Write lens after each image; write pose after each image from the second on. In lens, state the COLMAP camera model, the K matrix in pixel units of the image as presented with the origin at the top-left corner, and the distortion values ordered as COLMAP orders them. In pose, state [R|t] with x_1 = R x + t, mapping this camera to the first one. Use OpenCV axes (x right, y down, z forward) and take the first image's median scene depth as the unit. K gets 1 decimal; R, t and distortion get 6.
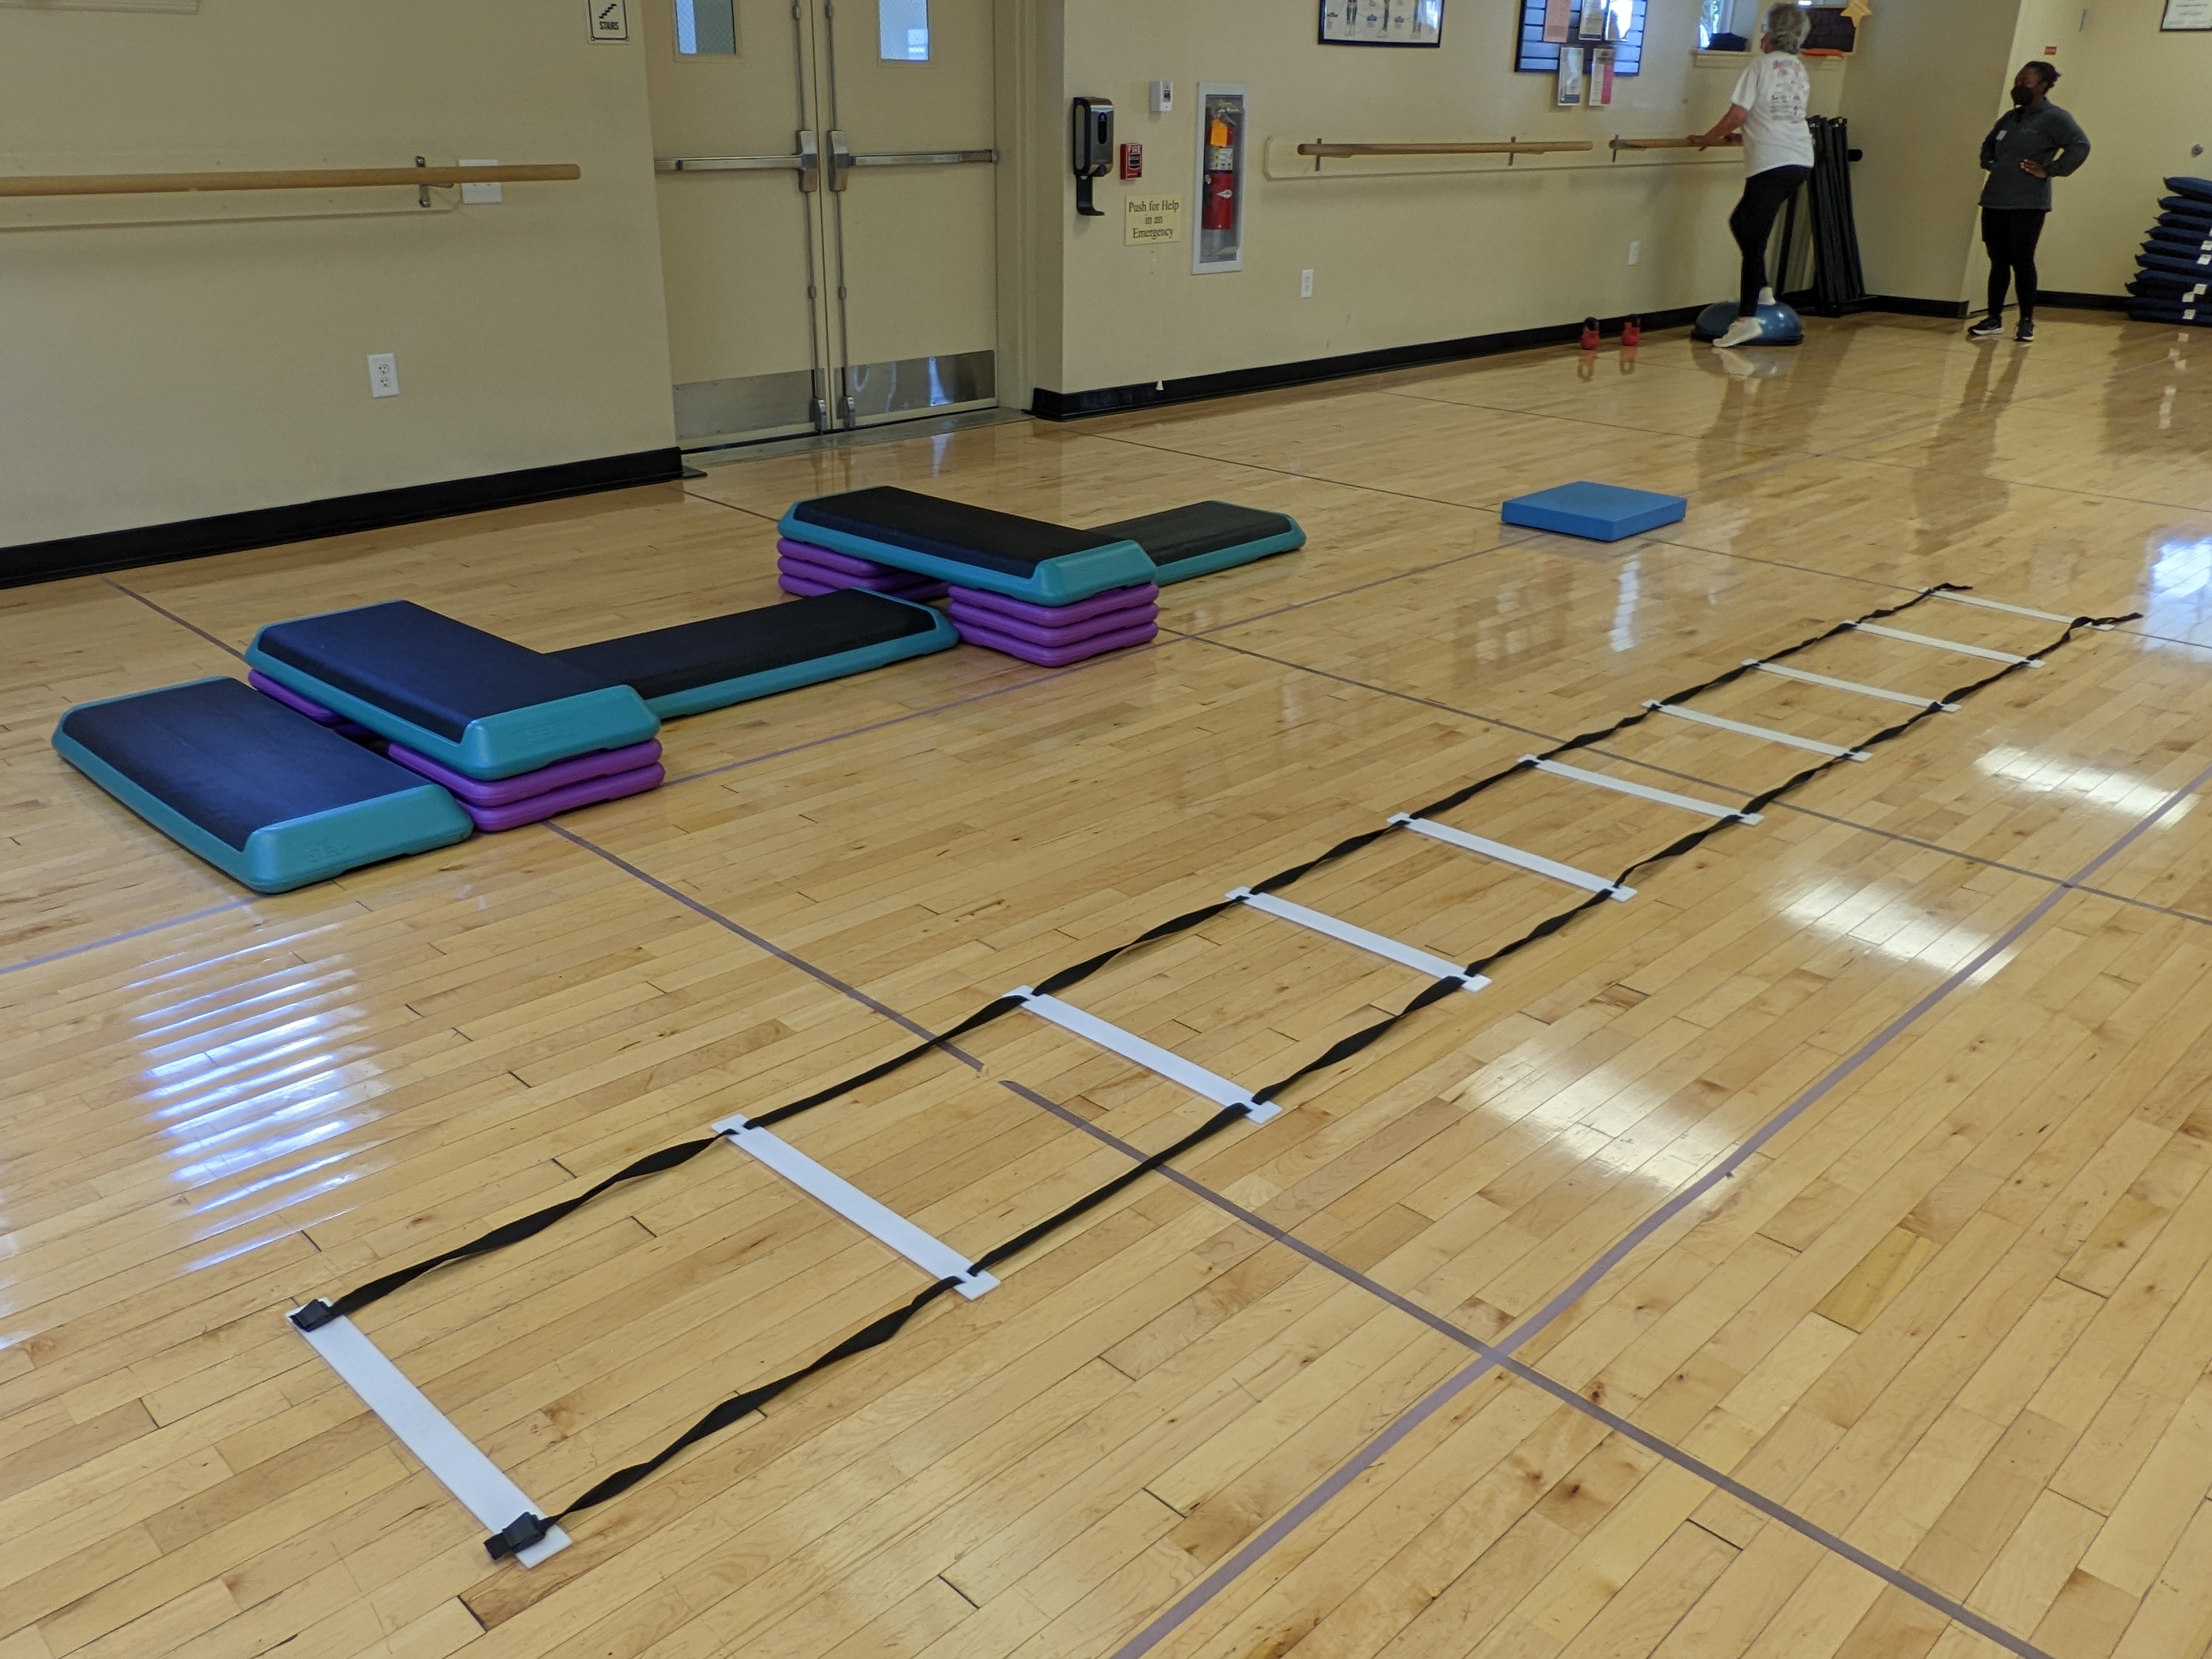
lens RADIAL K [[1773.8, 0, 1069.6], [0, 1773.8, 853.0], [0, 0, 1]] dist [-0.000973, 0.001986]
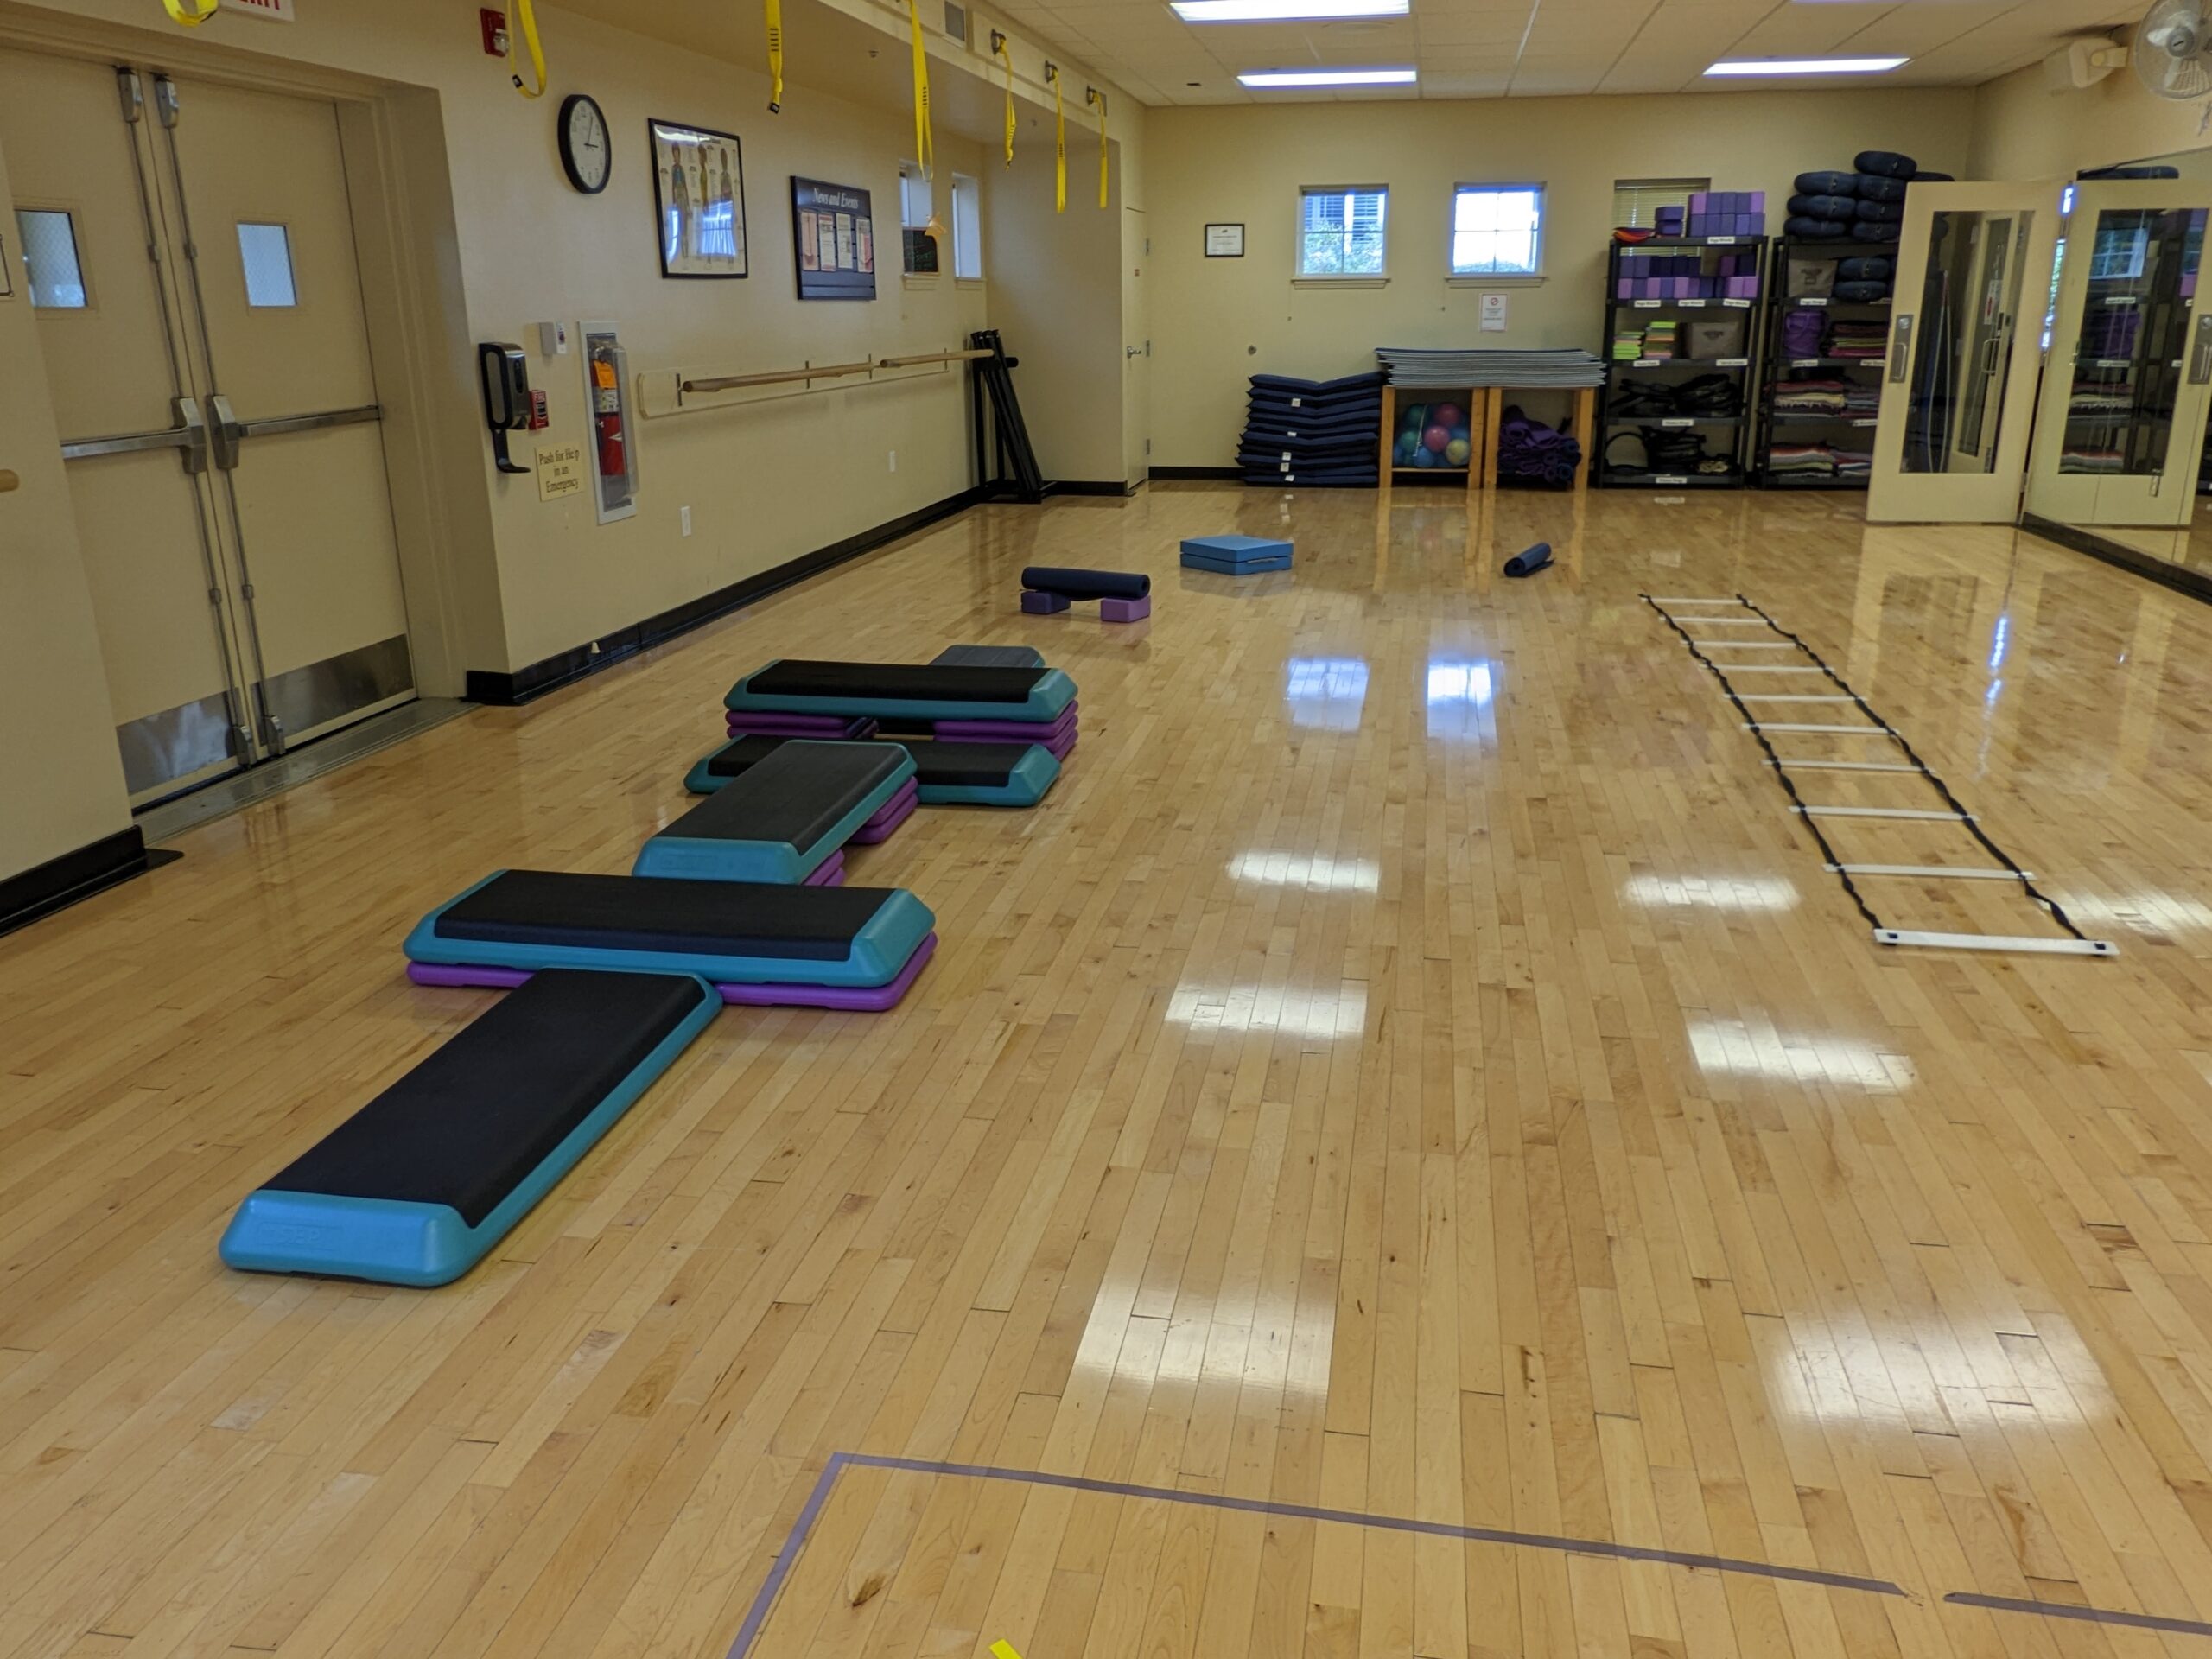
lens RADIAL K [[1713.8, 0, 1113.9], [0, 1713.8, 831.2], [0, 0, 1]] dist [-0.014211, 0.021963]
pose [[0.816711, -0.185322, 0.546479, -0.255050], [0.240100, 0.970291, -0.029783, -0.099357], [-0.524724, 0.155533, 0.836943, 0.181960]]
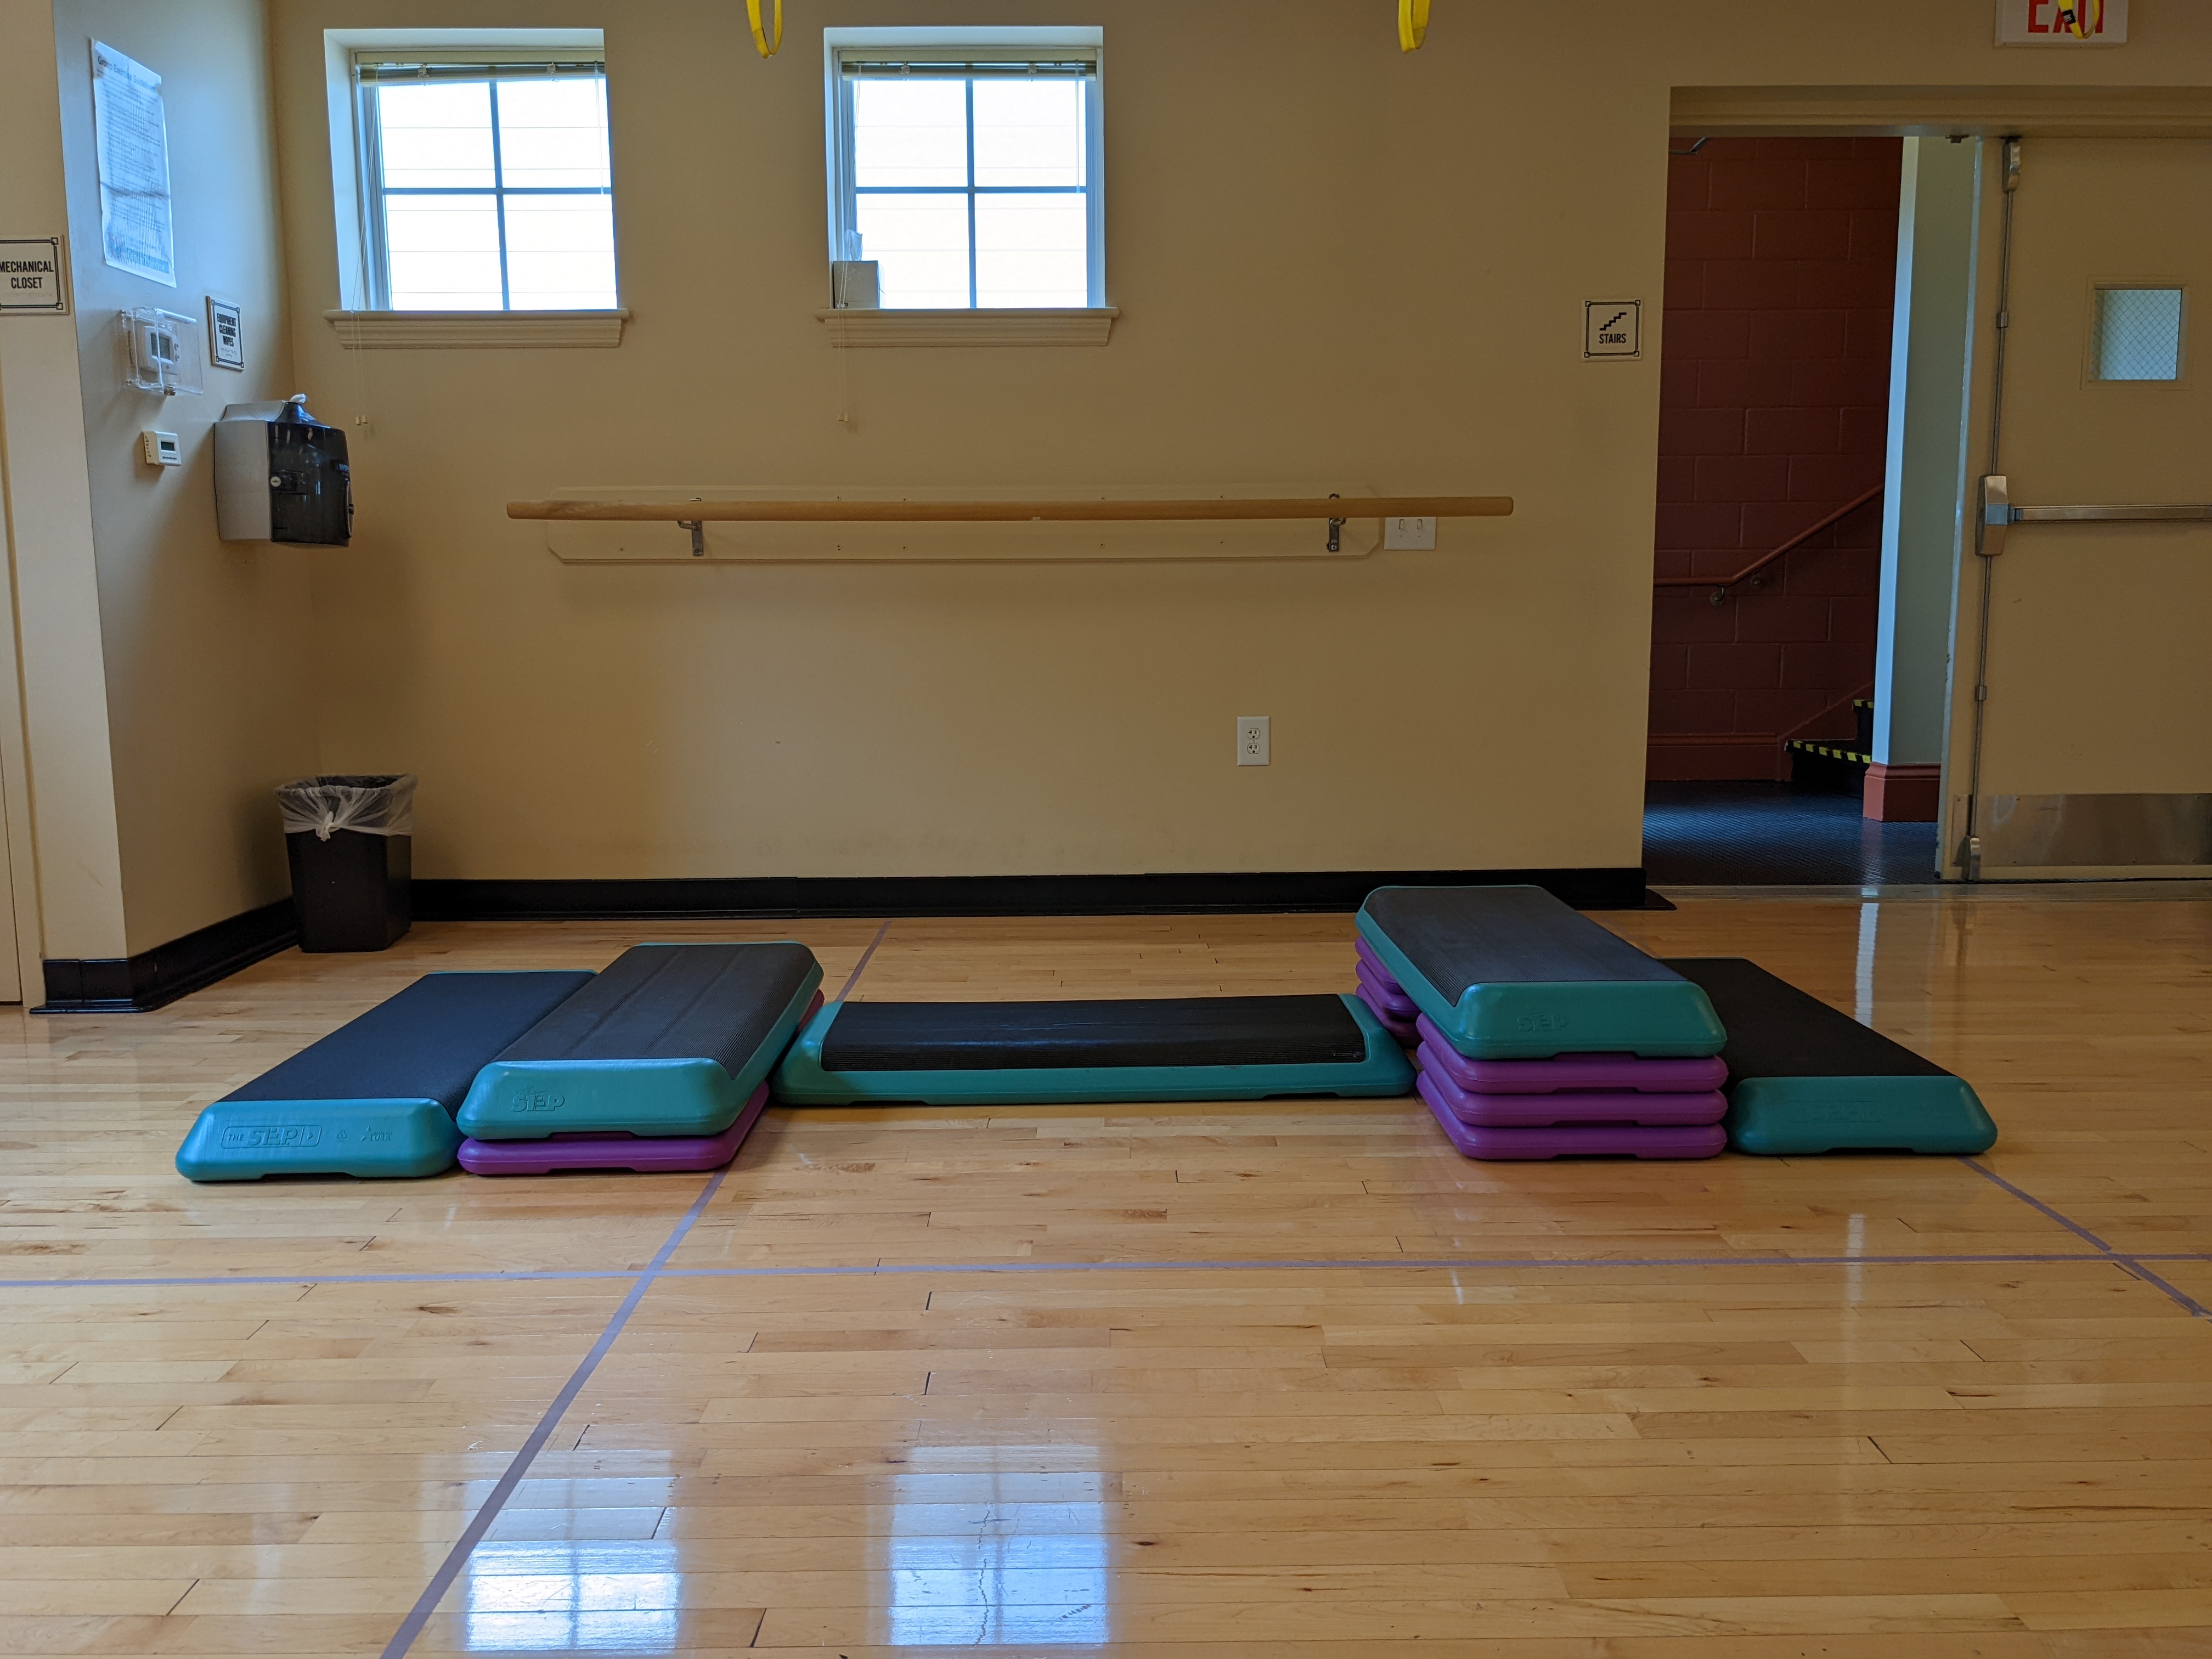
lens RADIAL K [[1829.4, 0, 1118.0], [0, 1829.4, 860.5], [0, 0, 1]] dist [0.040912, -0.054476]
pose [[0.719543, 0.088877, -0.688737, 0.139627], [-0.263340, 0.952623, -0.152189, -0.050852], [0.642581, 0.290878, 0.708858, 0.284648]]
